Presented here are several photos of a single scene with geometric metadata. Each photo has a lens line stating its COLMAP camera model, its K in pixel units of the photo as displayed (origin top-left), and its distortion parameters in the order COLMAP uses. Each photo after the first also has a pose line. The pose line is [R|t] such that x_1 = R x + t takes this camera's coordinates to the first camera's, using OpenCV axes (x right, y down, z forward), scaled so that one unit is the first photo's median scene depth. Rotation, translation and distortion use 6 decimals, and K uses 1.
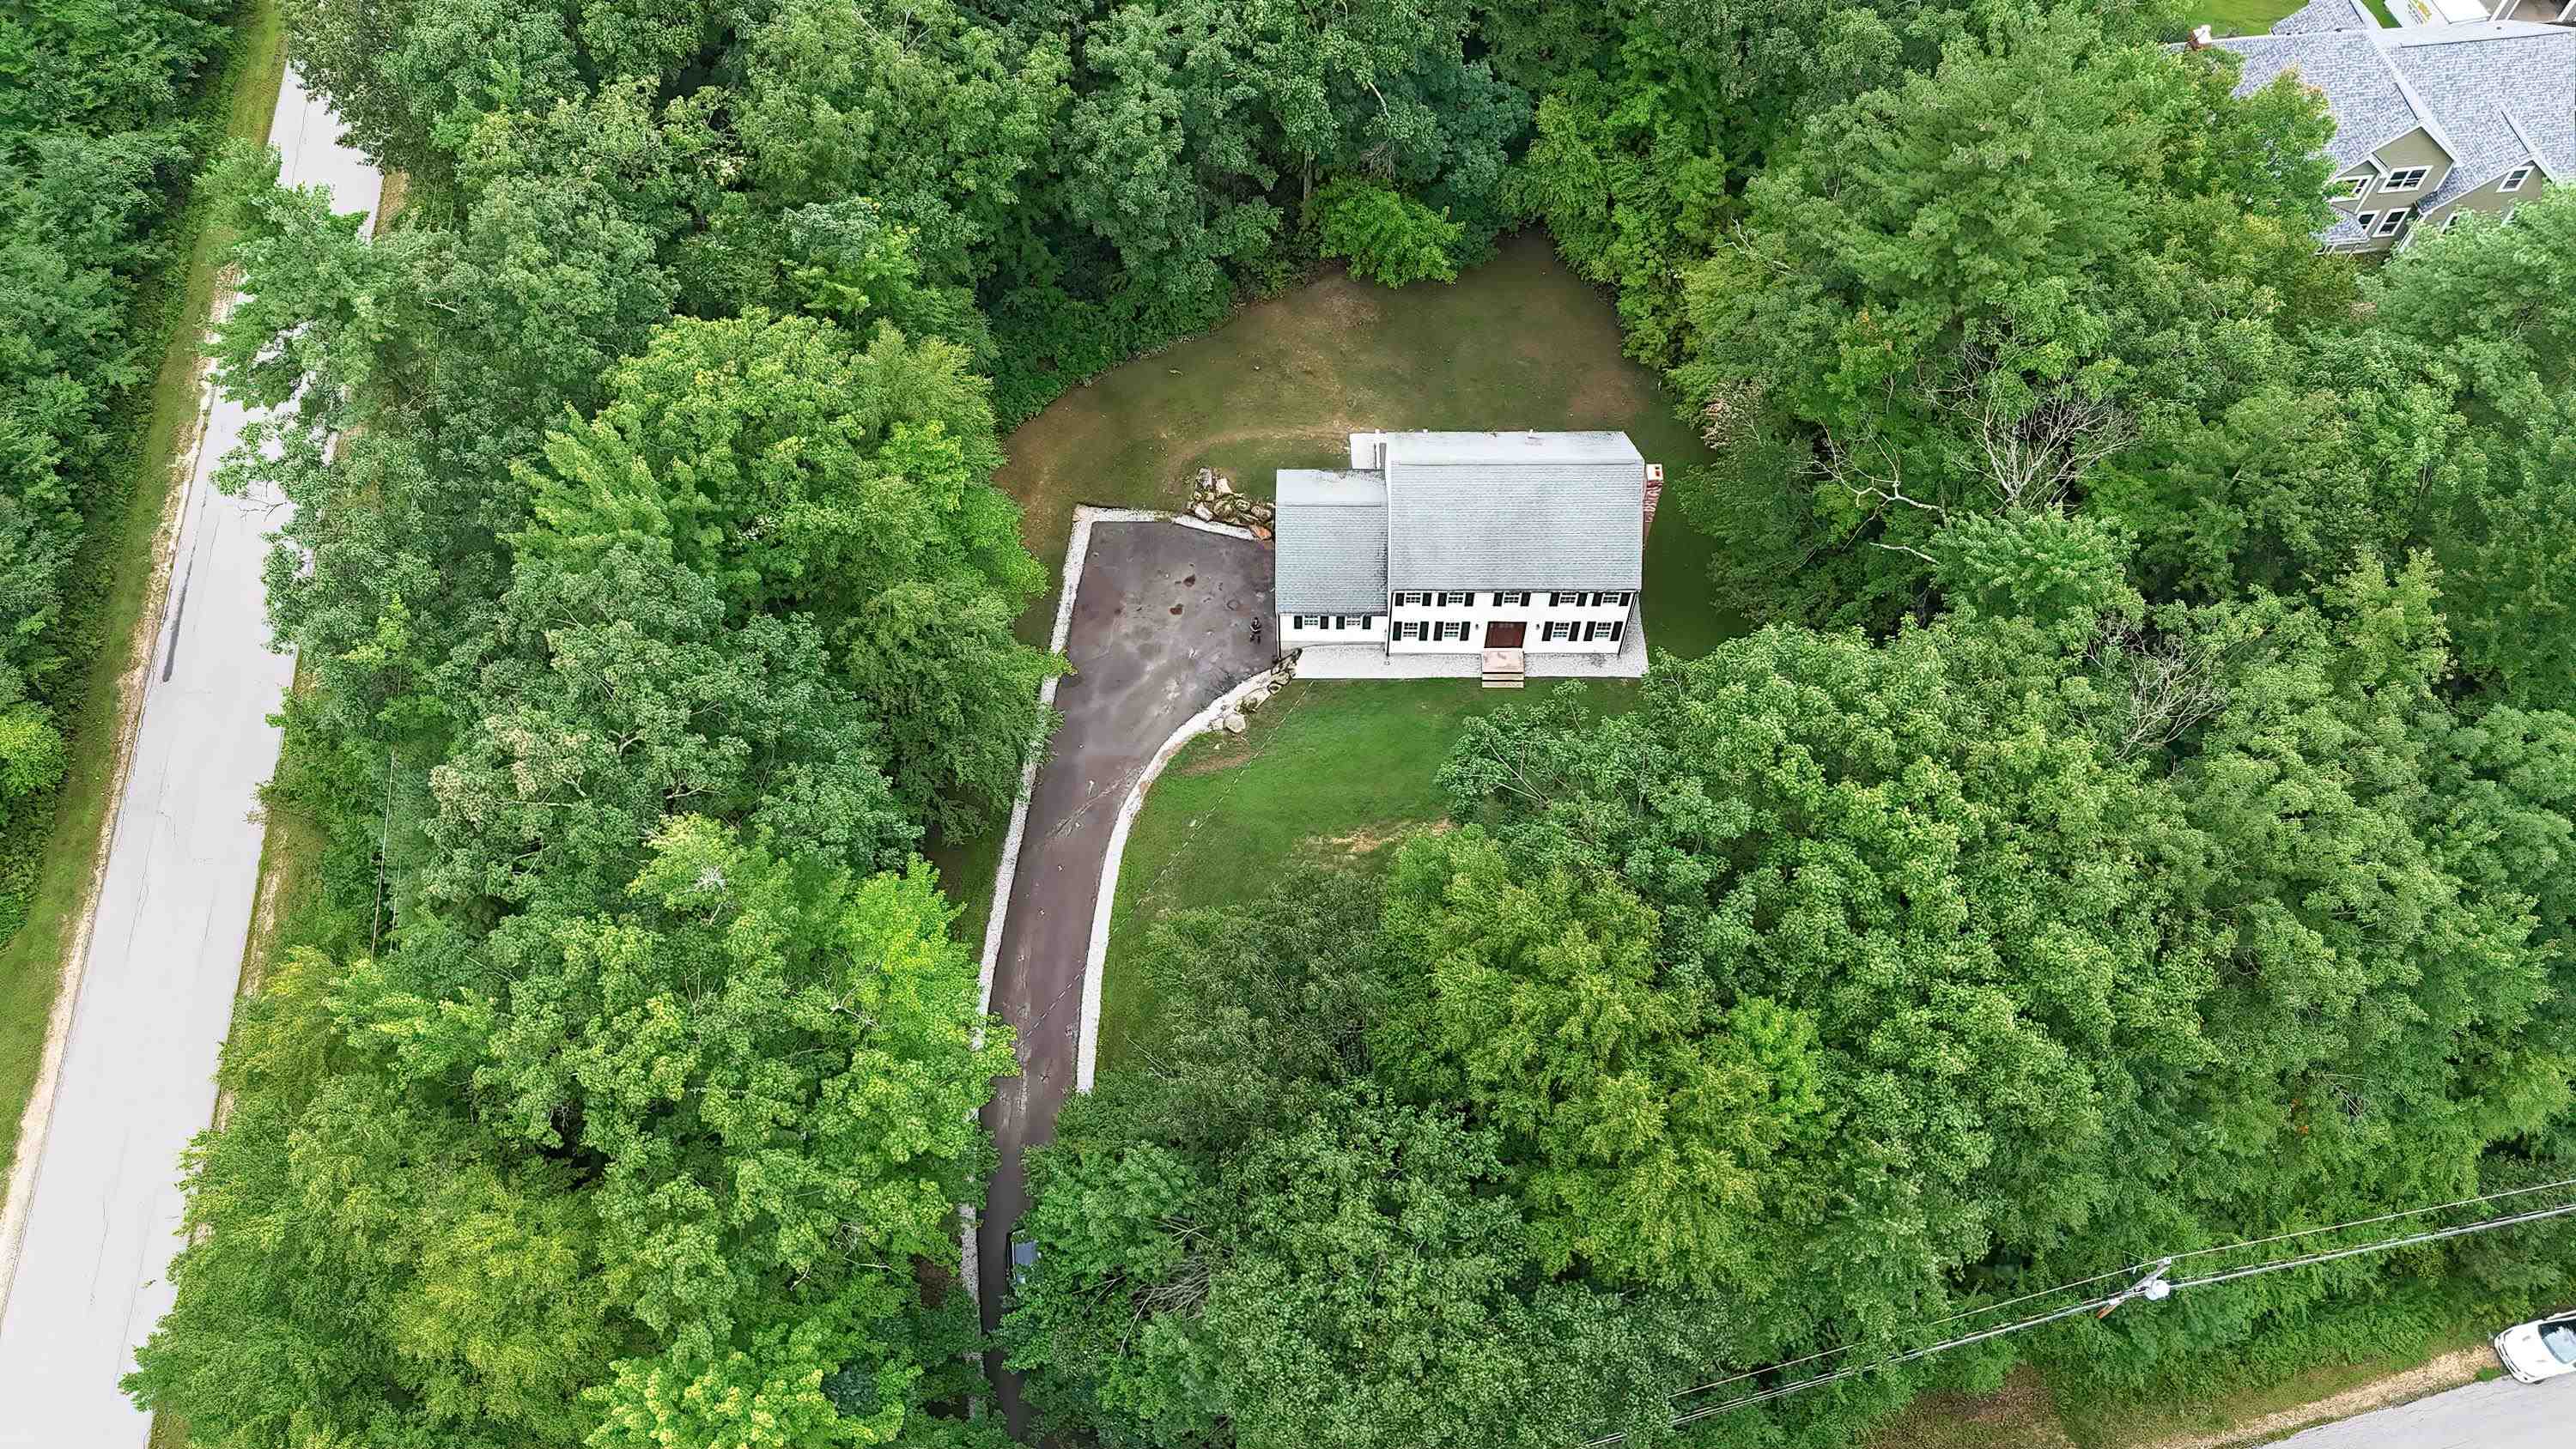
lens RADIAL K [[1881.8, 0, 1291.1], [0, 1881.8, 732.4], [0, 0, 1]] dist [0.005859, 0.000490]
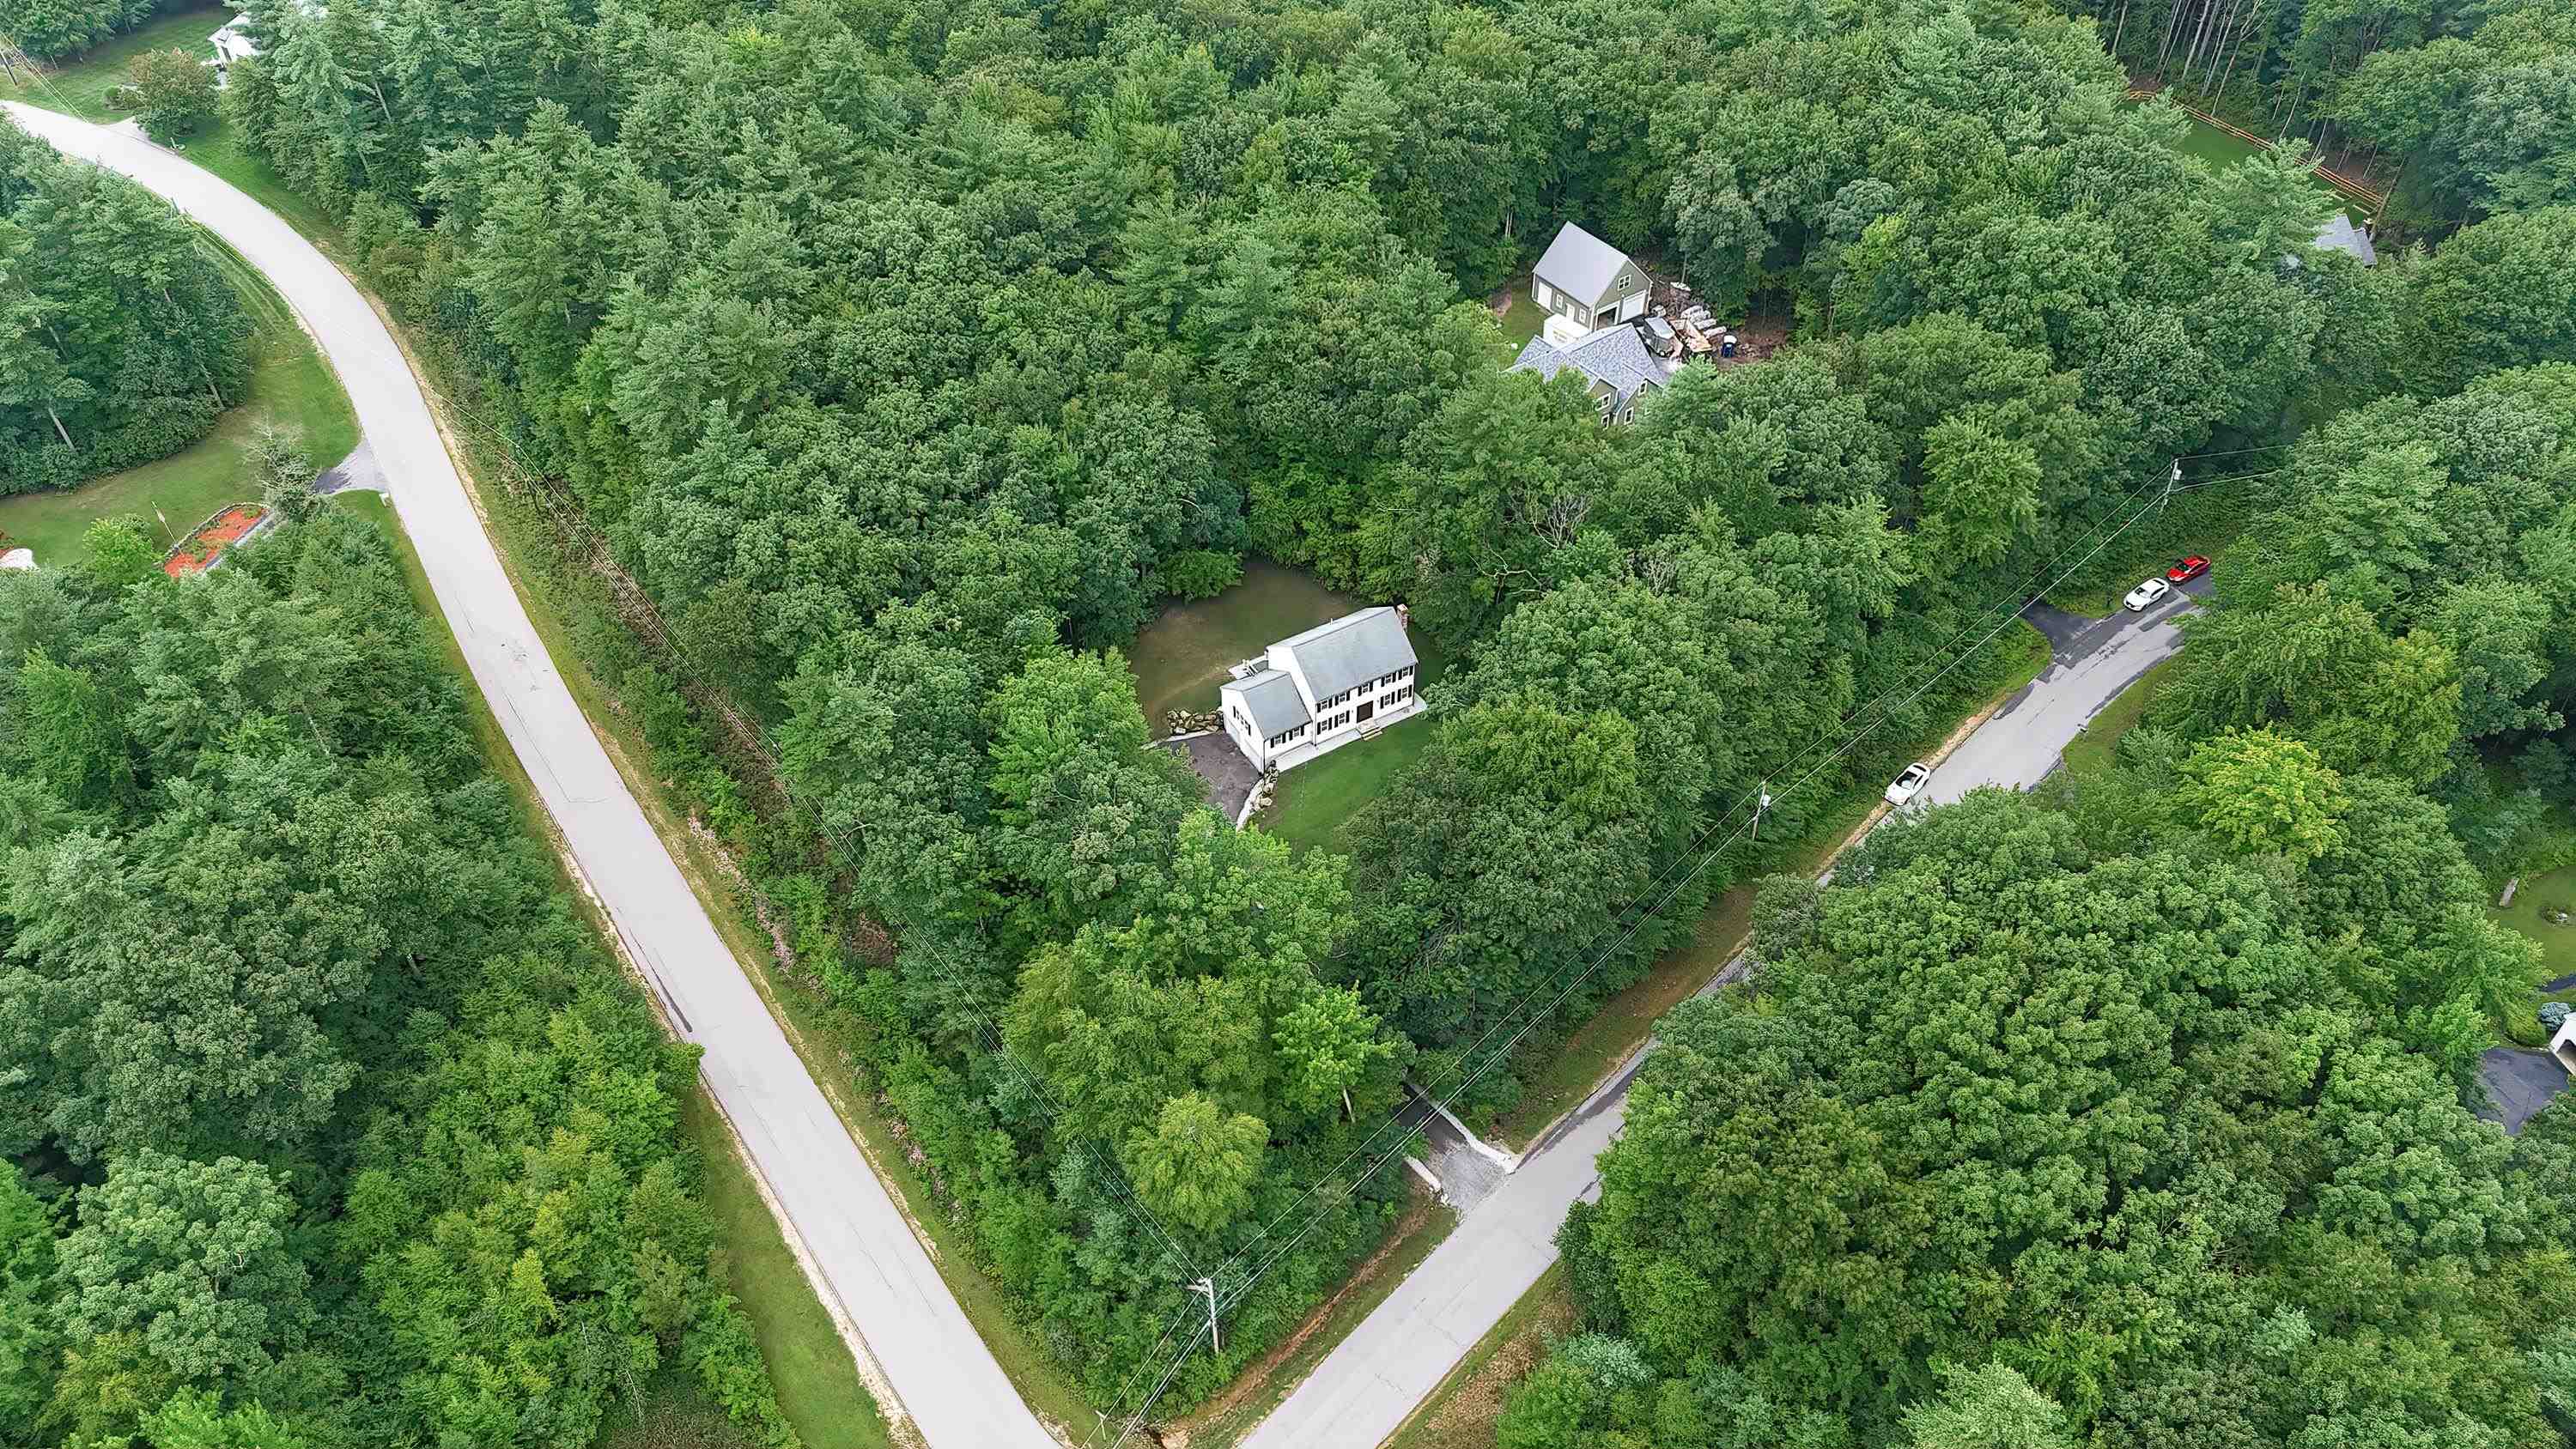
lens RADIAL K [[1881.8, 0, 1284.5], [0, 1881.8, 722.5], [0, 0, 1]] dist [0.005859, 0.000490]
pose [[0.858314, -0.350760, 0.374519, -0.727312], [0.438184, 0.880827, -0.179273, 0.285344], [-0.267005, 0.317980, 0.909724, -0.823724]]
